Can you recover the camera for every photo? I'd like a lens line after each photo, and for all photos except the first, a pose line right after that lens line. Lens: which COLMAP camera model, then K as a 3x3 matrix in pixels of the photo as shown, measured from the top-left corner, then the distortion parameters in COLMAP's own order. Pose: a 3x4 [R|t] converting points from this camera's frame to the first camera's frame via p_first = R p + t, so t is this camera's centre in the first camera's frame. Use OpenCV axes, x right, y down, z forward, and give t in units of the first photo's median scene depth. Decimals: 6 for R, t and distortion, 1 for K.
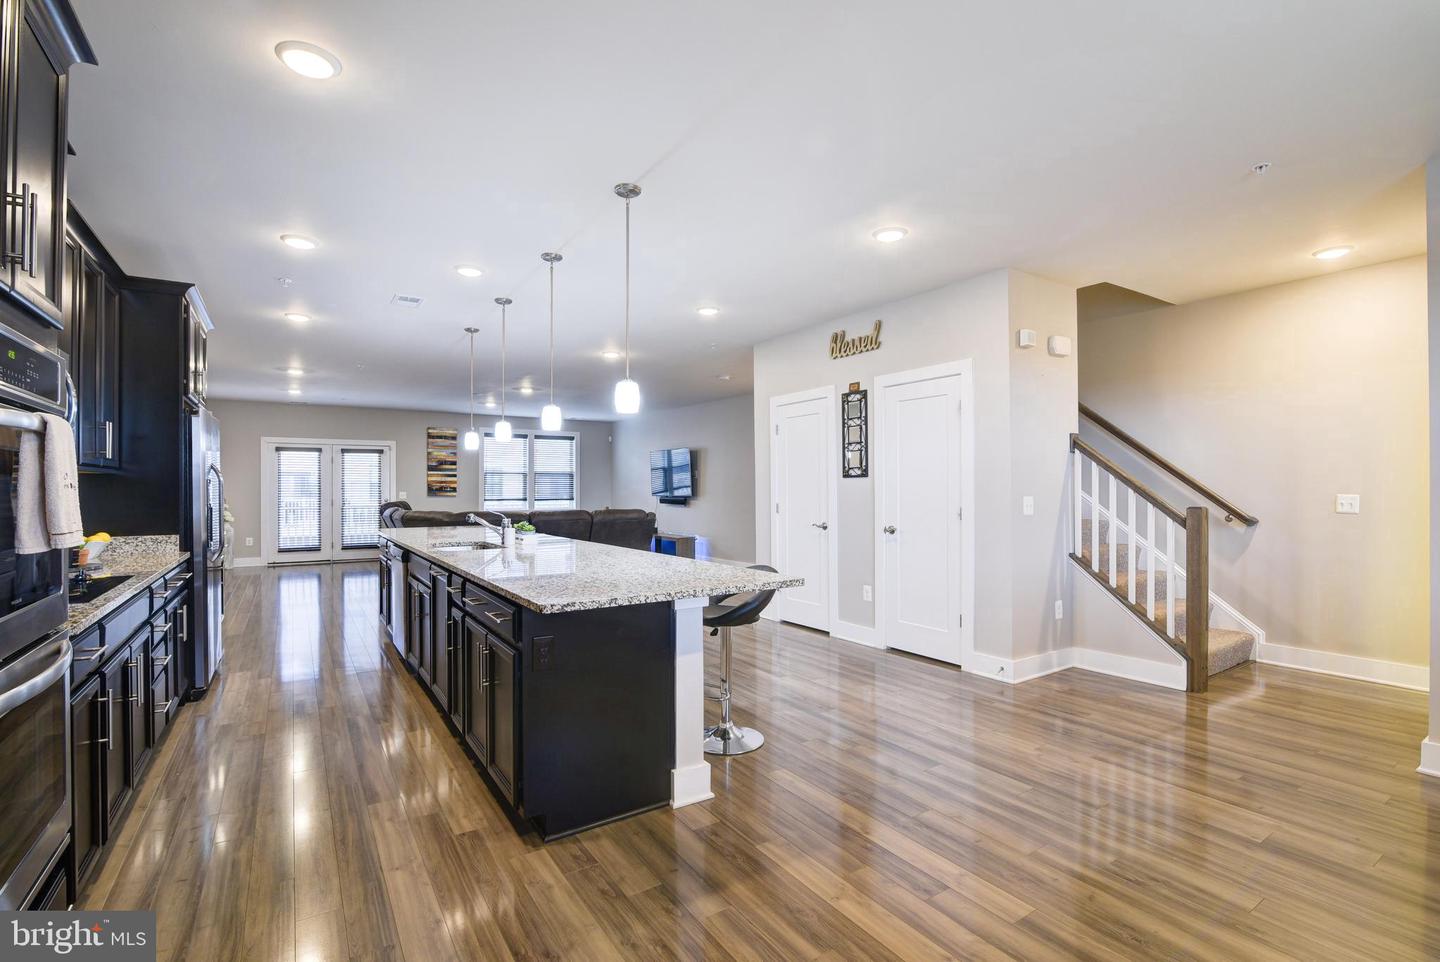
lens RADIAL K [[654.8, 0, 720.2], [0, 654.8, 485.5], [0, 0, 1]] dist [-0.019189, 0.000549]
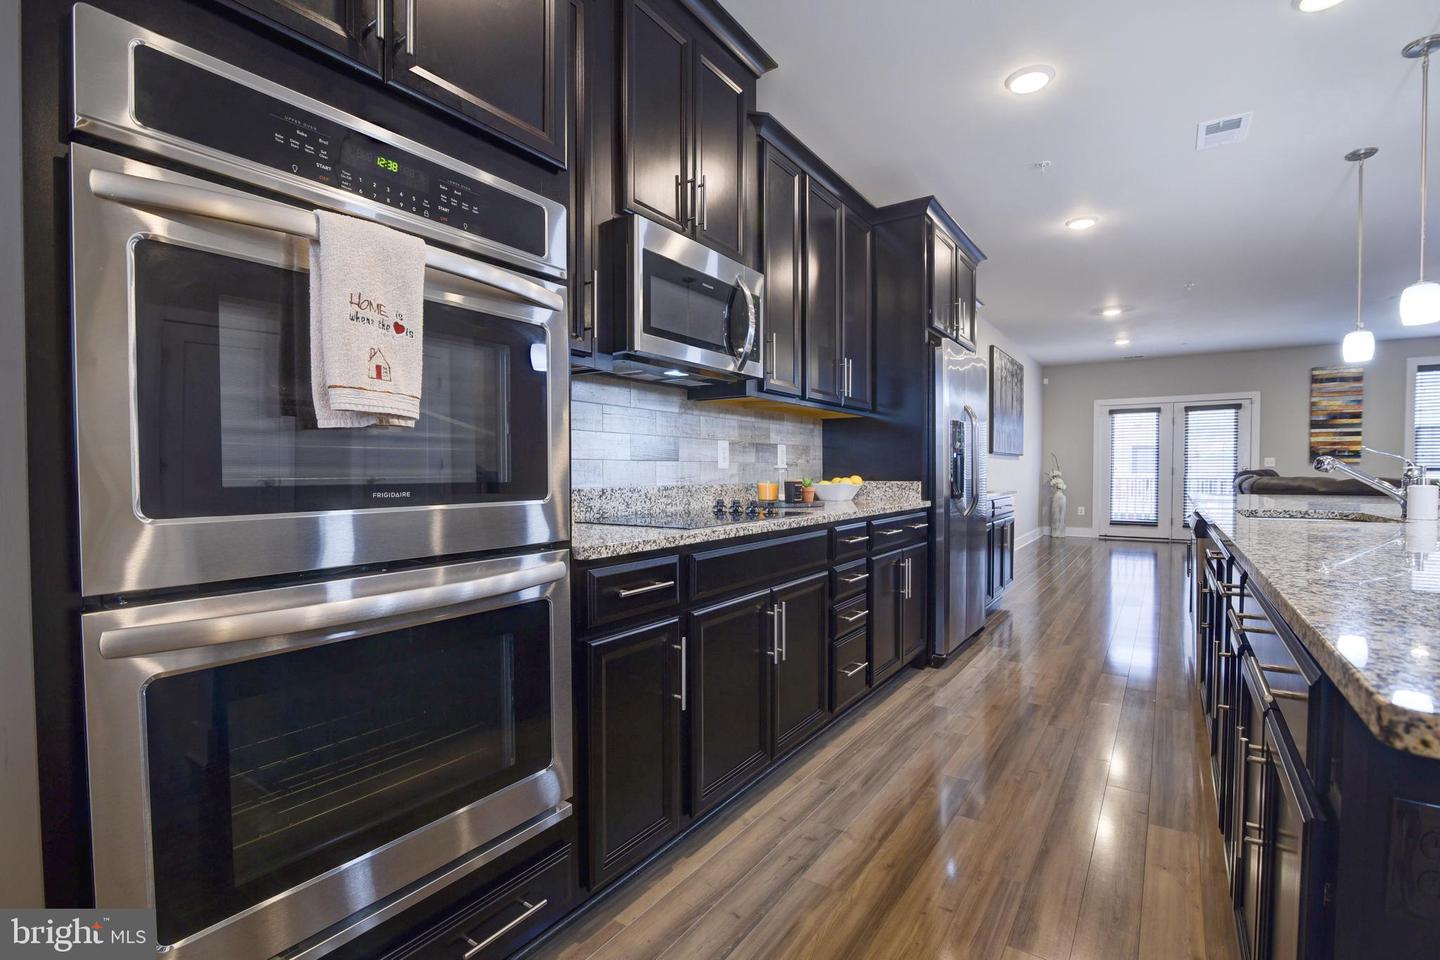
lens RADIAL K [[658.9, 0, 715.7], [0, 658.9, 489.8], [0, 0, 1]] dist [-0.020071, -0.000174]
pose [[0.373625, 0.027651, -0.927168, -0.031617], [0.006989, 0.999443, 0.032623, 0.019321], [0.927554, -0.018669, 0.373224, 0.135344]]
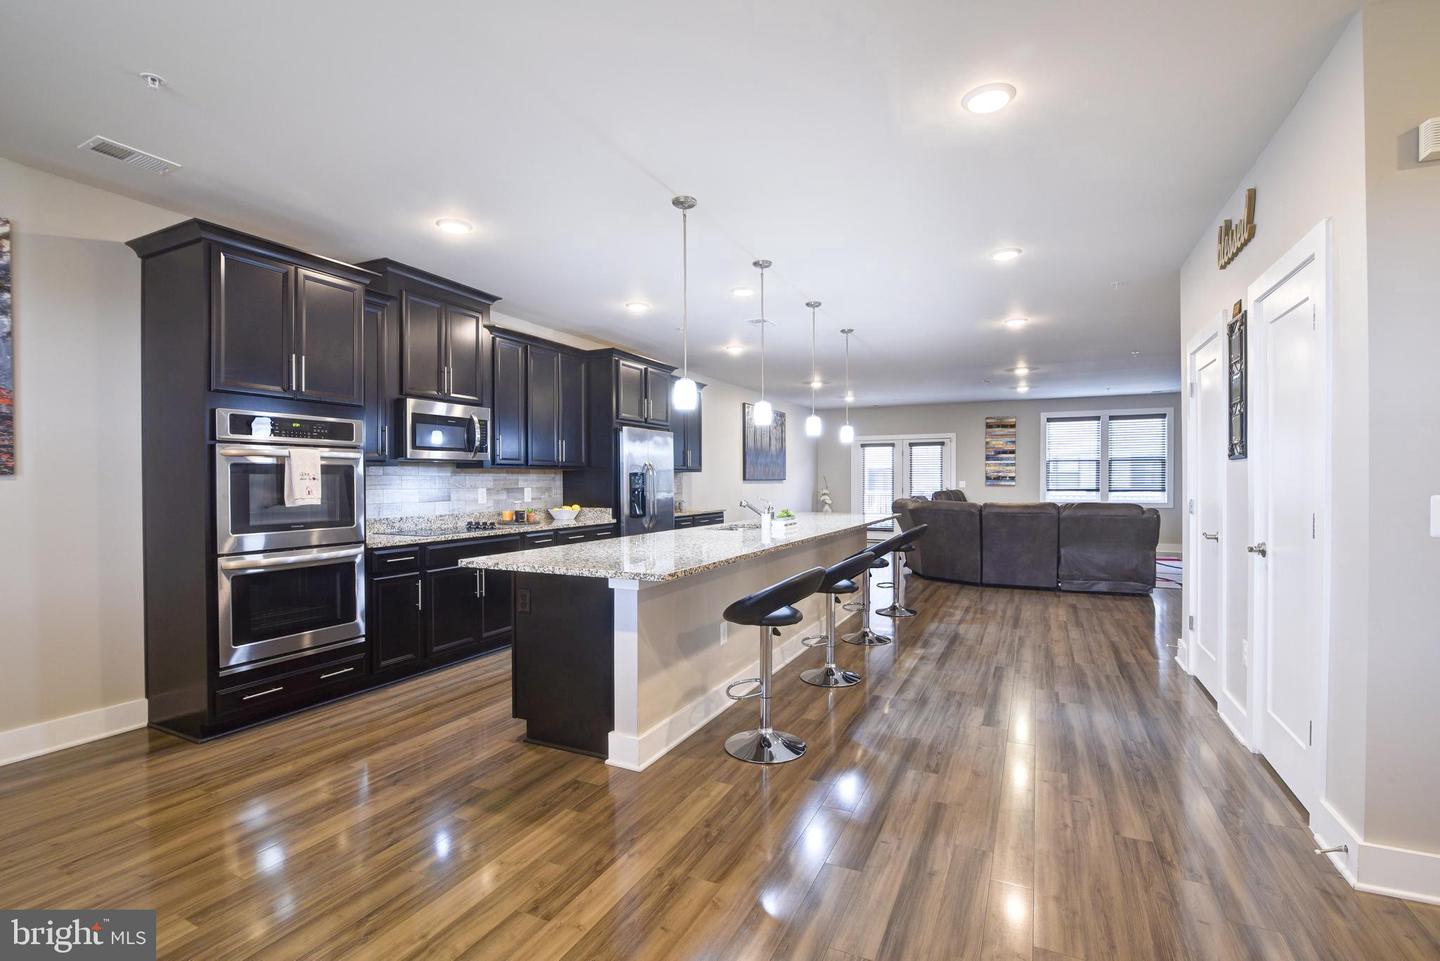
lens RADIAL K [[654.8, 0, 720.2], [0, 654.8, 485.0], [0, 0, 1]] dist [-0.019189, 0.000549]
pose [[0.512532, 0.006776, -0.858641, 0.233853], [0.006907, 0.999904, 0.012014, 0.000732], [0.858640, -0.012089, 0.512436, 0.141721]]
